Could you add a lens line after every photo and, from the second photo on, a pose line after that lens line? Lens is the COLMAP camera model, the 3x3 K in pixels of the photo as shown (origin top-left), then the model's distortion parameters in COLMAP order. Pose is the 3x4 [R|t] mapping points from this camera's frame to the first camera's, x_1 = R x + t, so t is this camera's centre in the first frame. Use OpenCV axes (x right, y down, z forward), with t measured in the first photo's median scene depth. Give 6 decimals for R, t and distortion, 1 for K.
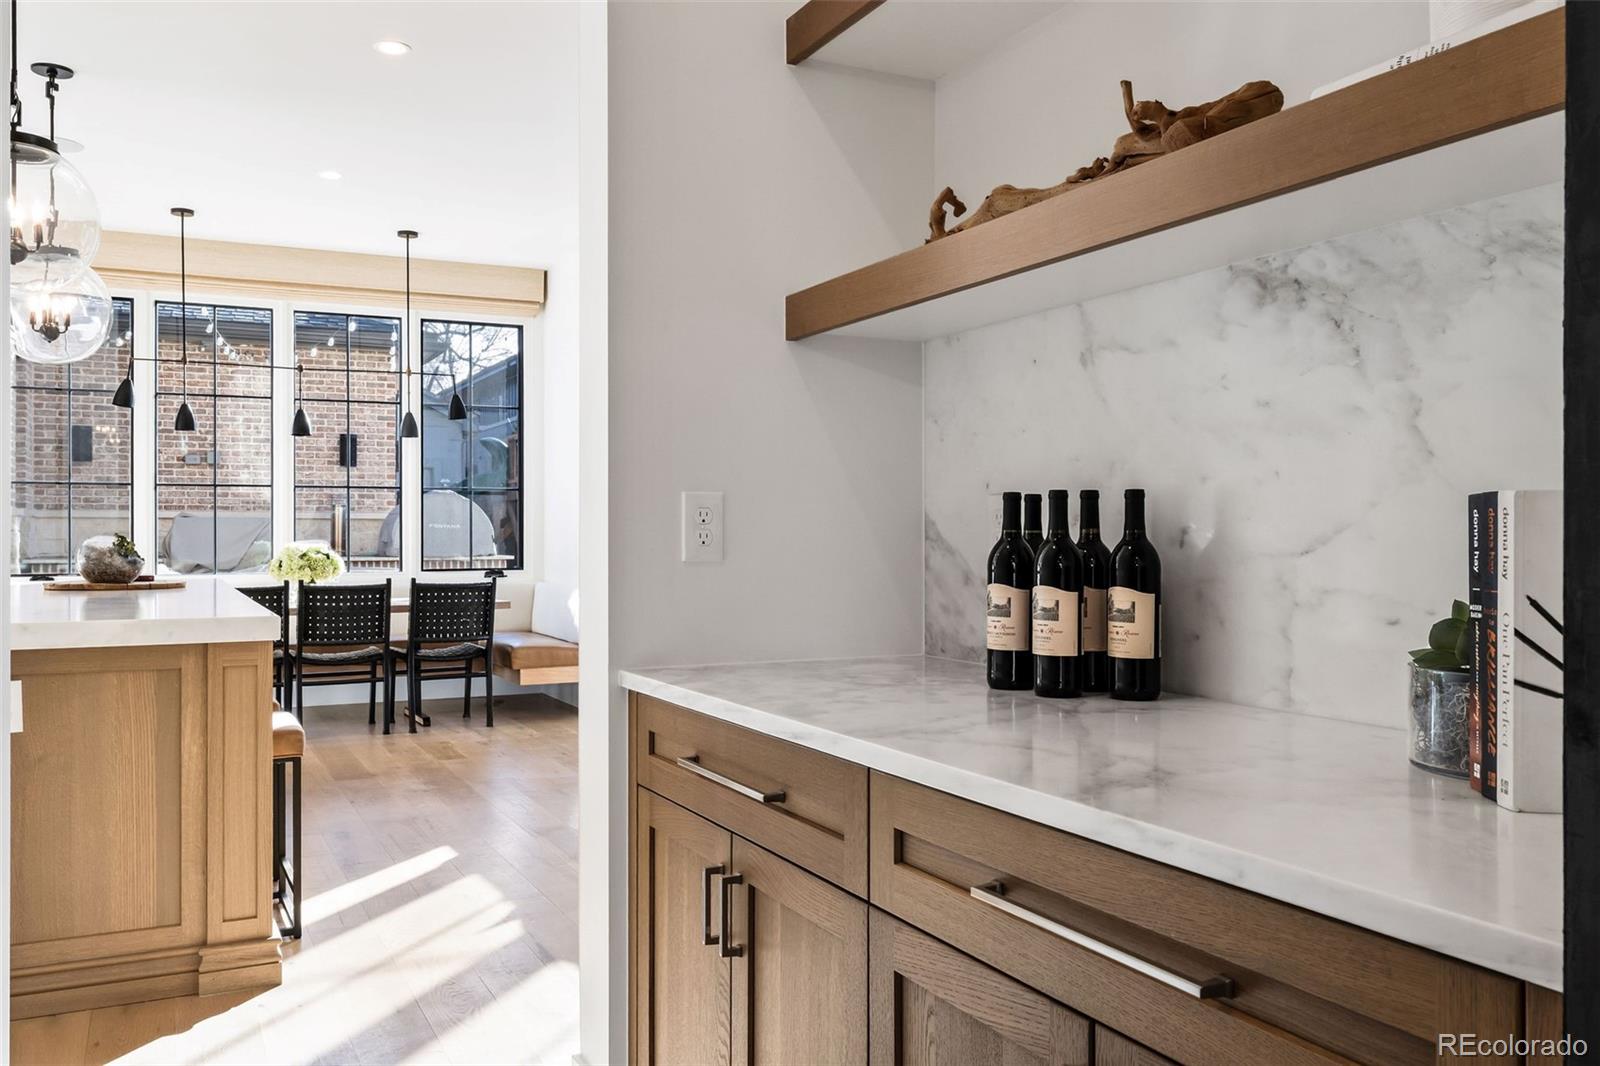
lens RADIAL K [[1272.9, 0, 800.0], [0, 1272.9, 533.0], [0, 0, 1]] dist [-0.047721, 0.000736]
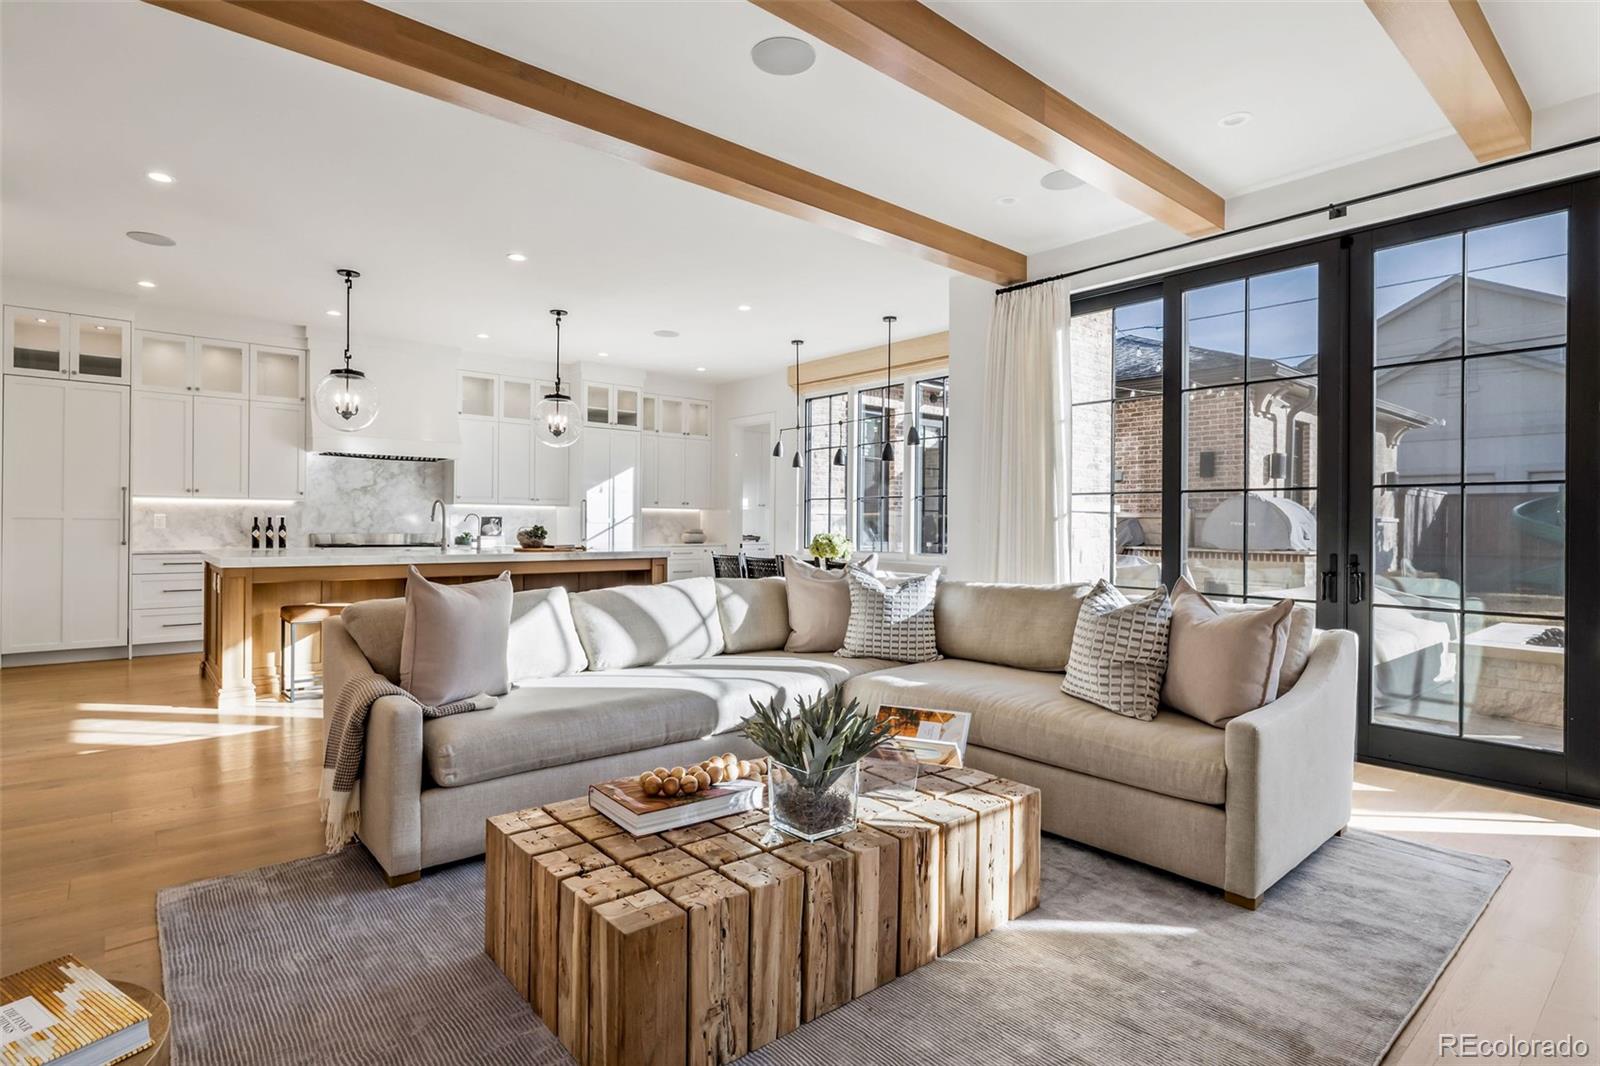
lens RADIAL K [[804.4, 0, 796.3], [0, 804.4, 522.9], [0, 0, 1]] dist [-0.002296, 0.000085]
pose [[0.233359, 0.003420, -0.972385, 0.586888], [-0.010270, 0.999947, 0.001052, -0.005467], [0.972336, 0.009741, 0.233381, 0.727907]]
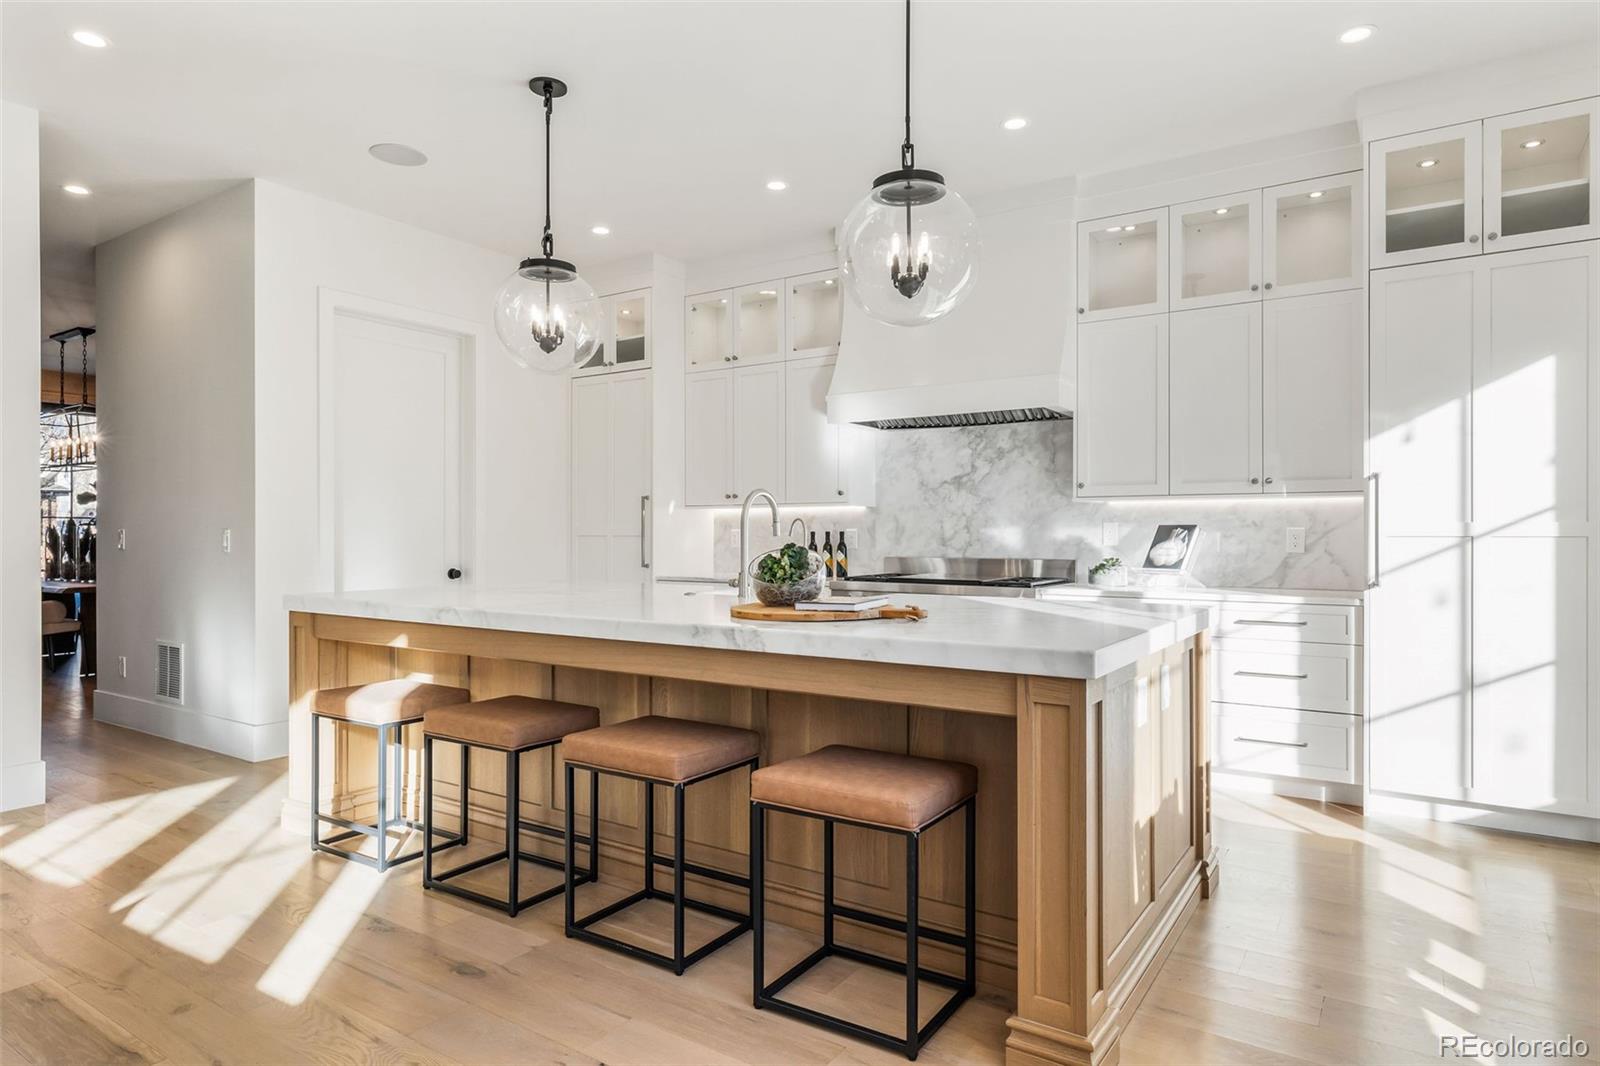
lens RADIAL K [[922.6, 0, 796.8], [0, 922.6, 531.3], [0, 0, 1]] dist [0.002923, 0.000464]
pose [[-0.871012, 0.000538, -0.491261, -0.172156], [0.001332, 0.999998, -0.001267, -0.003967], [0.491259, -0.001758, -0.871012, 0.990036]]
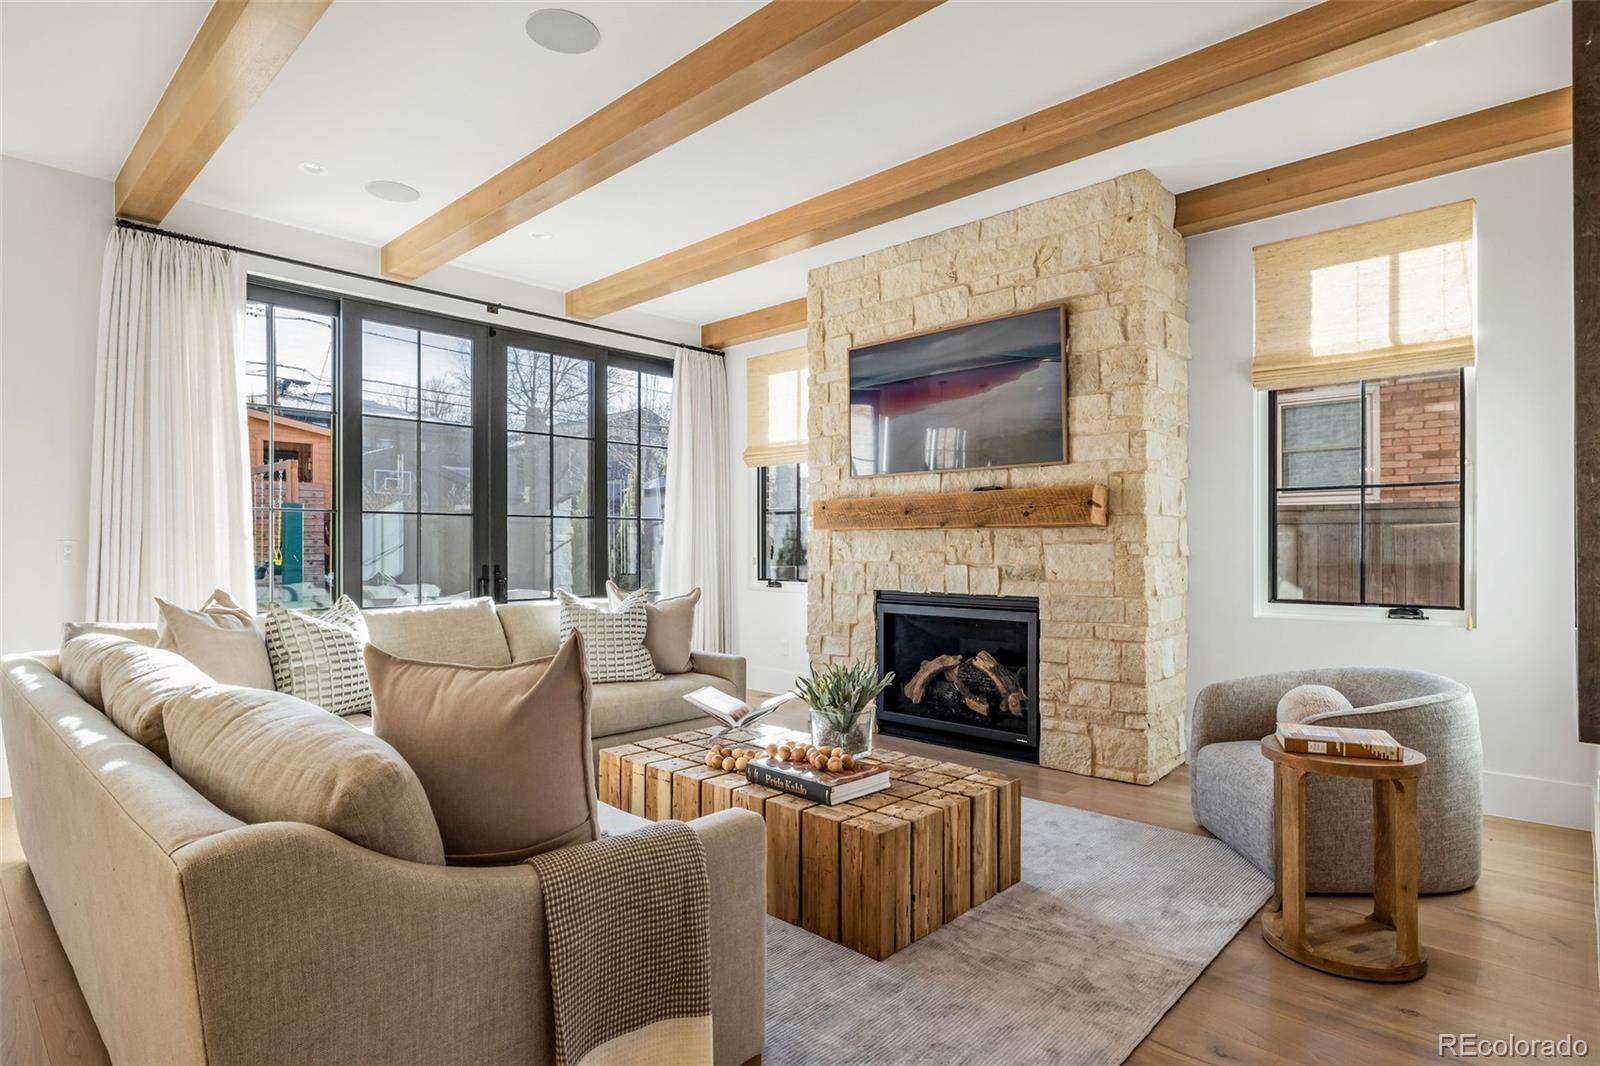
lens RADIAL K [[835.1, 0, 799.1], [0, 835.1, 546.4], [0, 0, 1]] dist [-0.001533, 0.000124]
pose [[0.939379, 0.000991, 0.342880, 0.137410], [-0.000875, 0.999999, -0.000493, -0.004323], [-0.342880, 0.000164, 0.939379, 0.401202]]
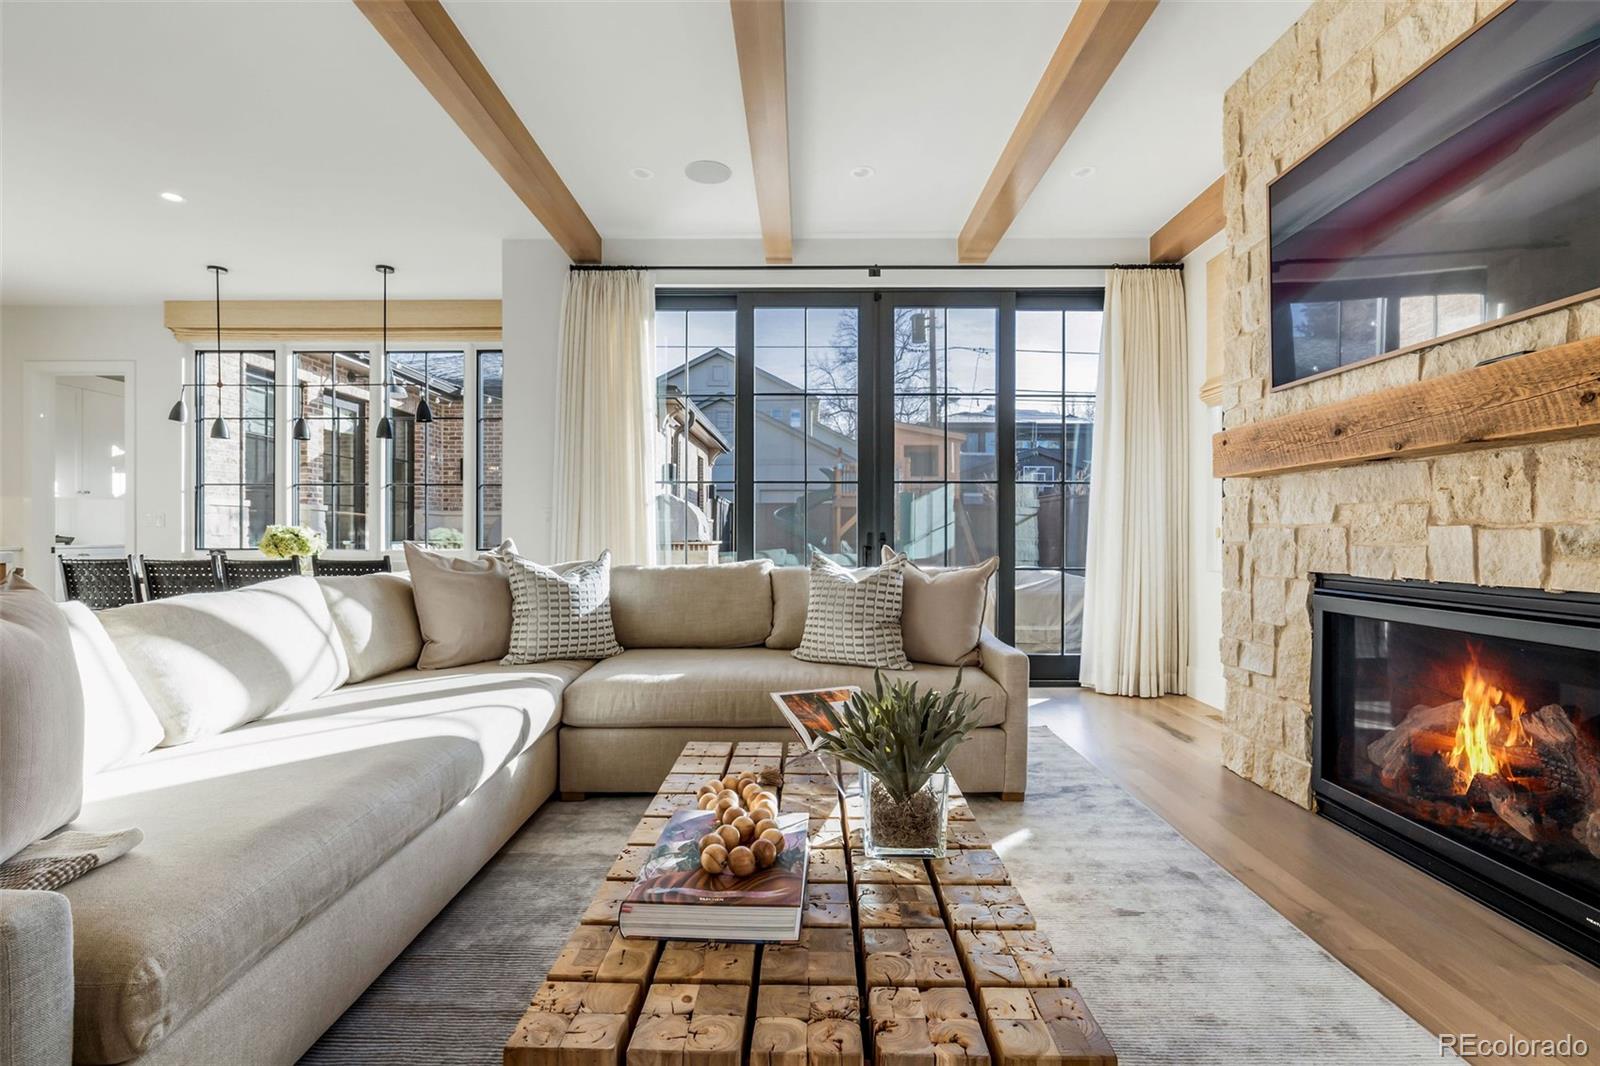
lens RADIAL K [[732.5, 0, 797.9], [0, 732.5, 536.6], [0, 0, 1]] dist [-0.013765, 0.005171]
pose [[0.889009, 0.005660, -0.457855, 0.377859], [-0.004209, 0.999982, 0.004190, 0.013820], [0.457871, -0.001798, 0.889017, 0.597474]]
